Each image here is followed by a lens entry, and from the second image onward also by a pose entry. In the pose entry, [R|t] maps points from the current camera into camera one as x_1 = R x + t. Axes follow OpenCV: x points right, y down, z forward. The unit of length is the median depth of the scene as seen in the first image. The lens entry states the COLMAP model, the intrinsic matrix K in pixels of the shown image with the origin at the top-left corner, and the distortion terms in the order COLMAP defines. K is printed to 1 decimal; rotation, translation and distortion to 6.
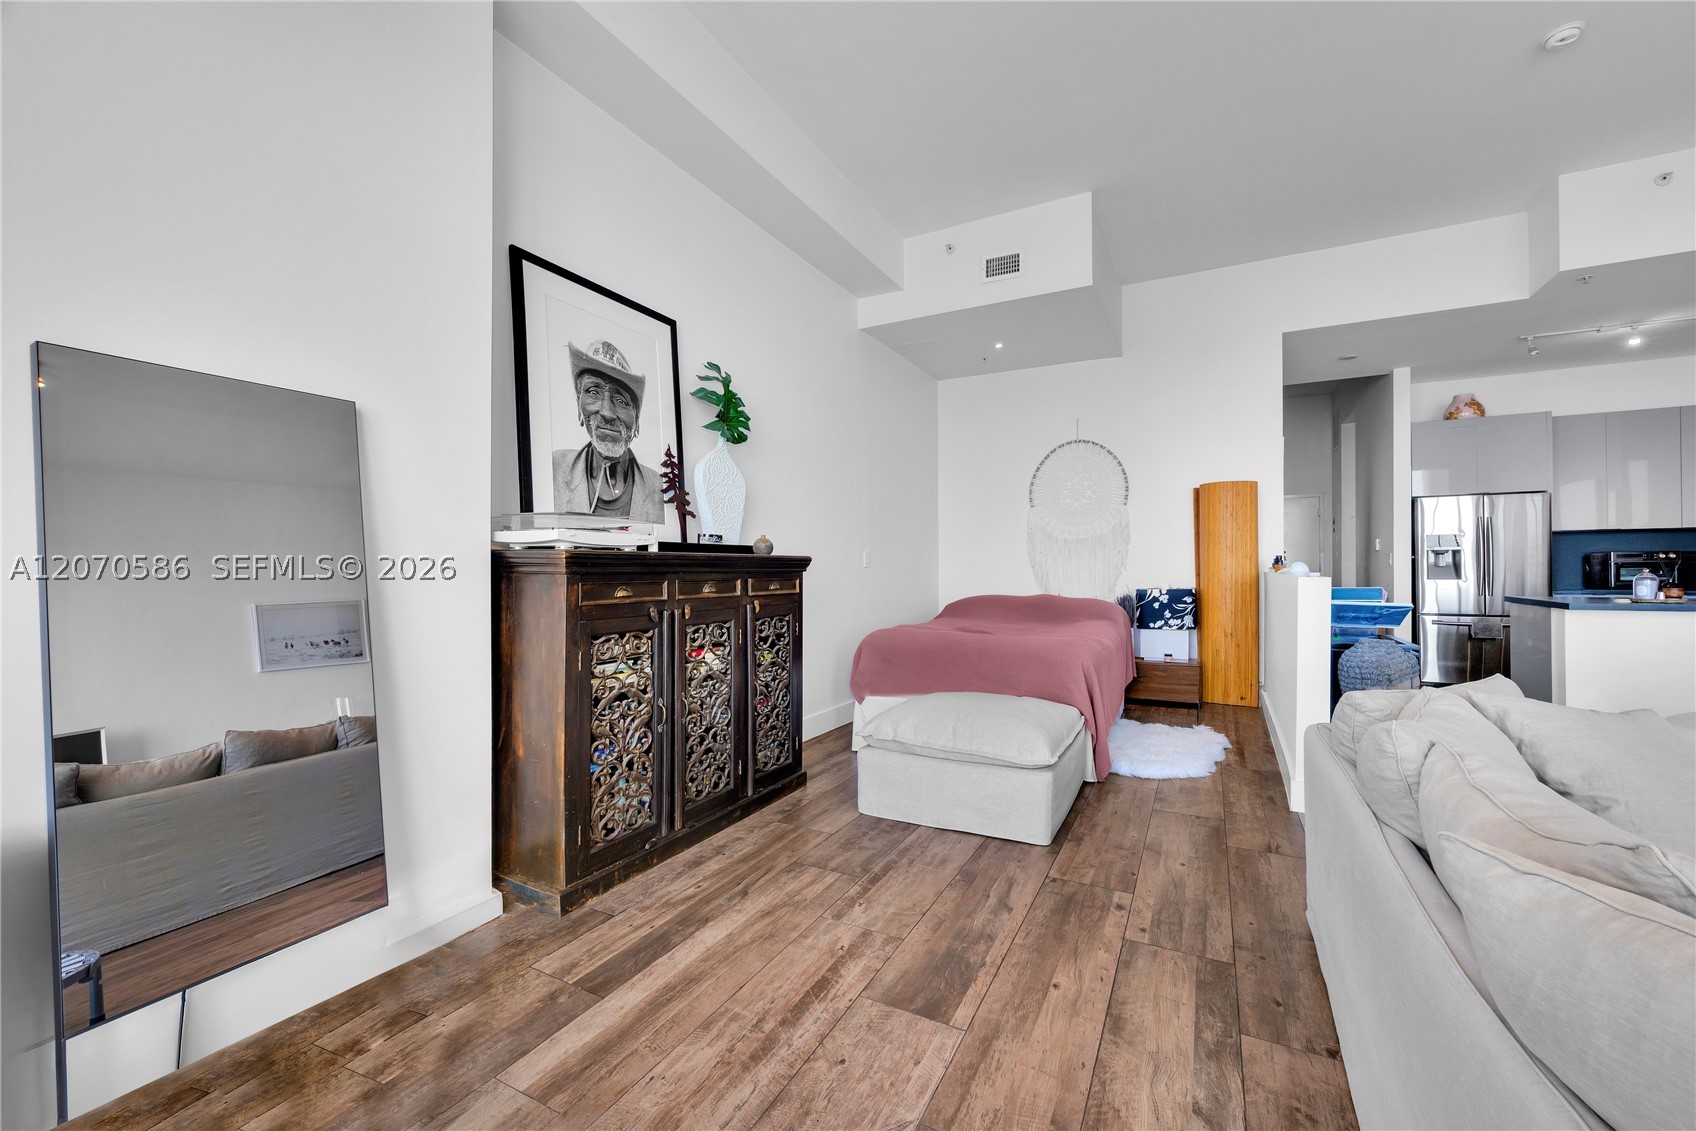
lens RADIAL K [[641.1, 0, 870.0], [0, 641.1, 576.9], [0, 0, 1]] dist [-0.003312, 0.000211]
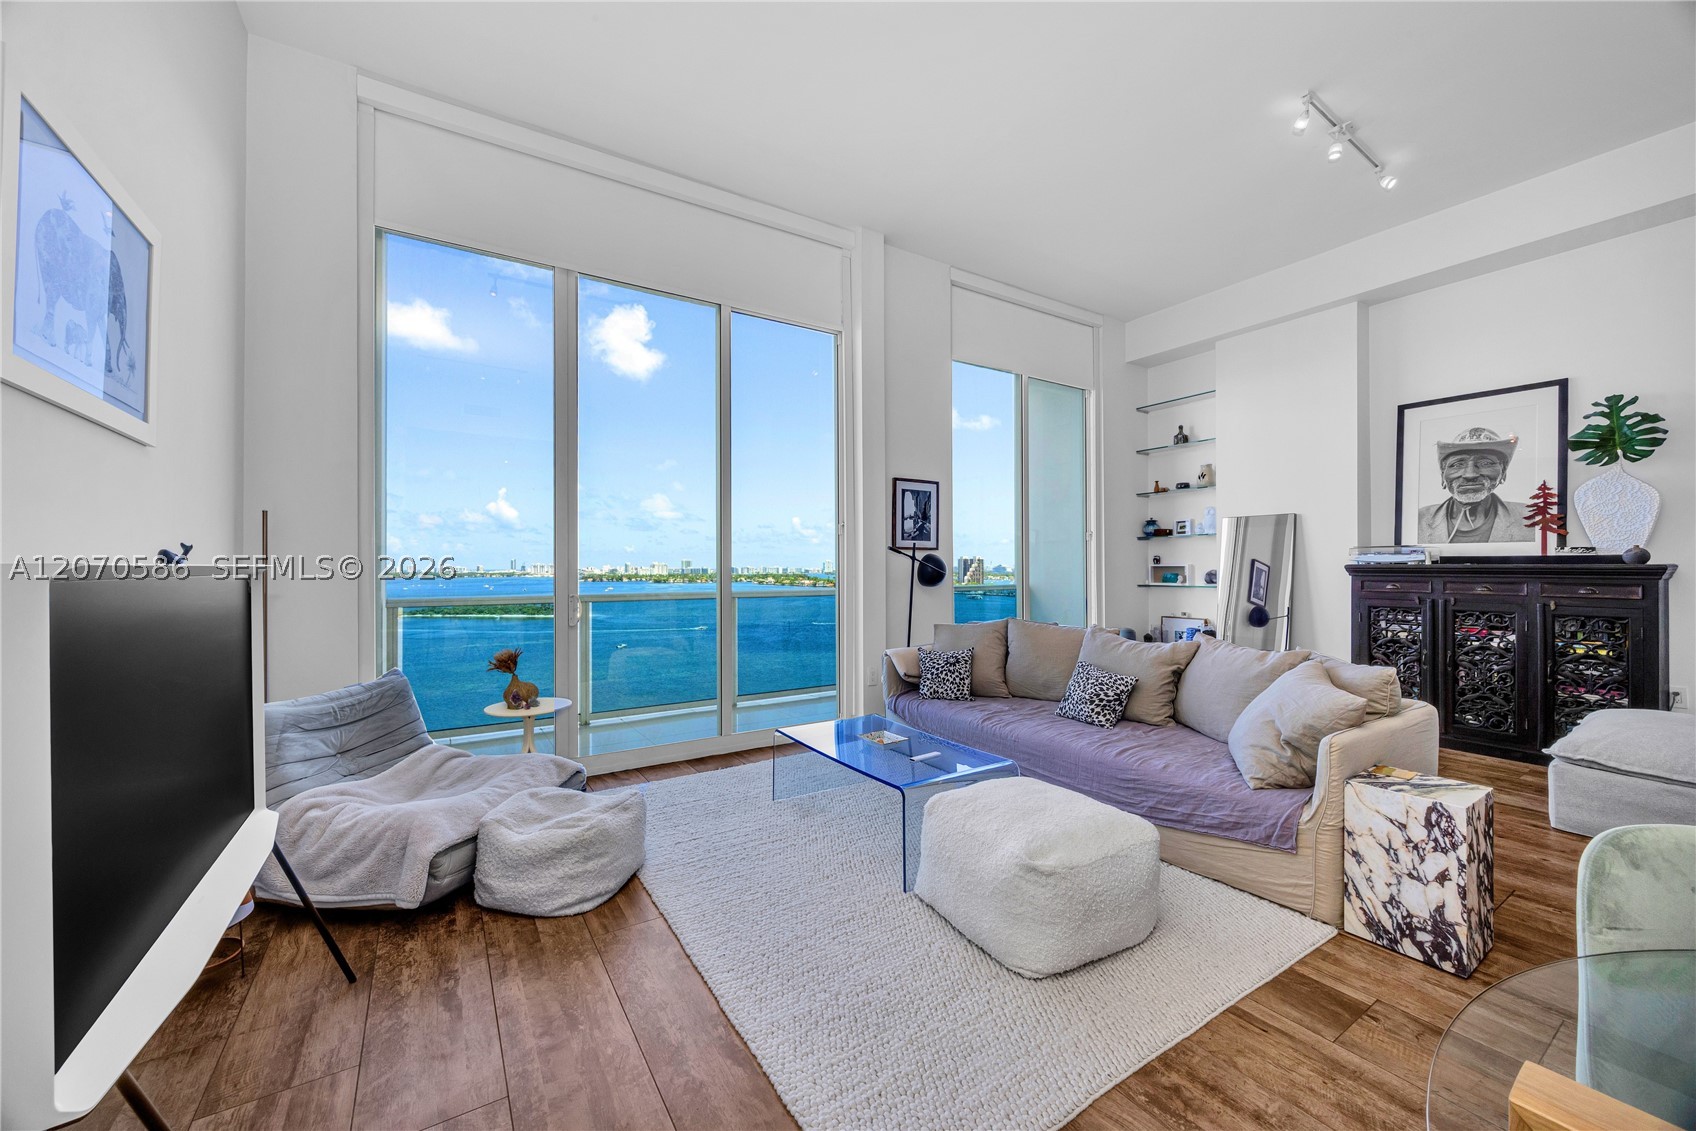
lens RADIAL K [[641.1, 0, 848.6], [0, 641.1, 562.3], [0, 0, 1]] dist [-0.003312, 0.000211]
pose [[-0.488709, 0.008226, -0.872408, 1.643002], [0.005248, 0.999965, 0.006488, -0.055164], [0.872431, -0.001408, -0.488735, 0.409048]]
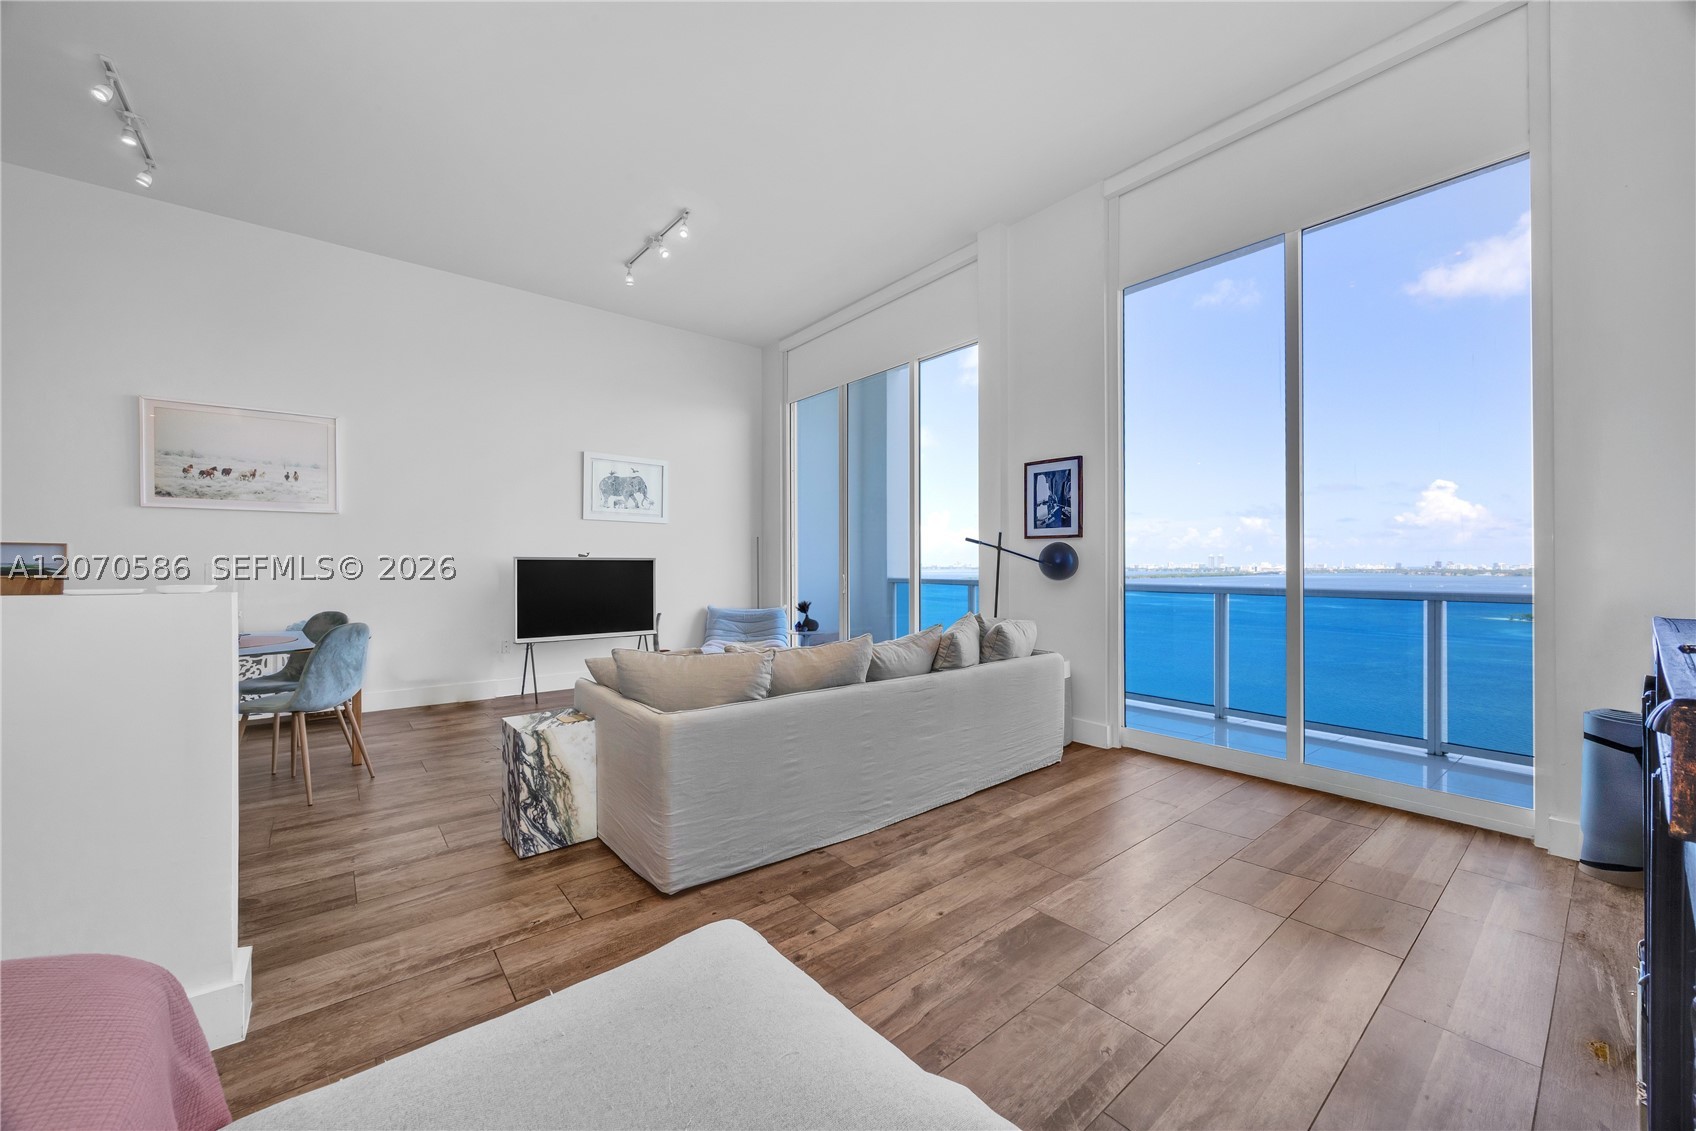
lens RADIAL K [[641.1, 0, 849.5], [0, 641.1, 560.0], [0, 0, 1]] dist [-0.003312, 0.000211]
pose [[-0.922586, 0.013435, 0.385559, -0.020450], [0.012187, 0.999910, -0.005682, -0.023184], [-0.385600, -0.000543, -0.922666, 1.289660]]
